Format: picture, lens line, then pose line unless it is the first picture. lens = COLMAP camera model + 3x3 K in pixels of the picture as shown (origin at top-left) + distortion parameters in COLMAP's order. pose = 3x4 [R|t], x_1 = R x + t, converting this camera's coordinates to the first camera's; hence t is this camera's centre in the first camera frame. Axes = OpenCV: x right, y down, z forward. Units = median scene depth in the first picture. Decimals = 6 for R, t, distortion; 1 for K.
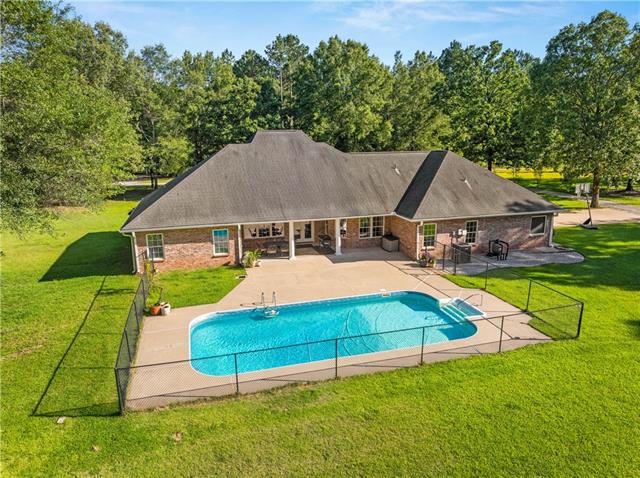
lens RADIAL K [[461.0, 0, 320.0], [0, 461.0, 239.0], [0, 0, 1]] dist [-0.041922, 0.000086]
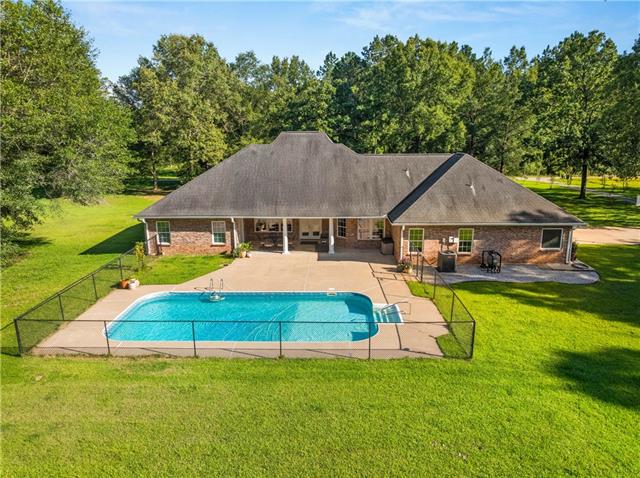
lens RADIAL K [[461.0, 0, 320.0], [0, 461.0, 239.0], [0, 0, 1]] dist [-0.041922, 0.000086]
pose [[0.952683, 0.071960, -0.295324, 0.326405], [-0.071585, 0.997361, 0.012099, -0.008349], [0.295415, 0.009614, 0.955321, 0.012533]]
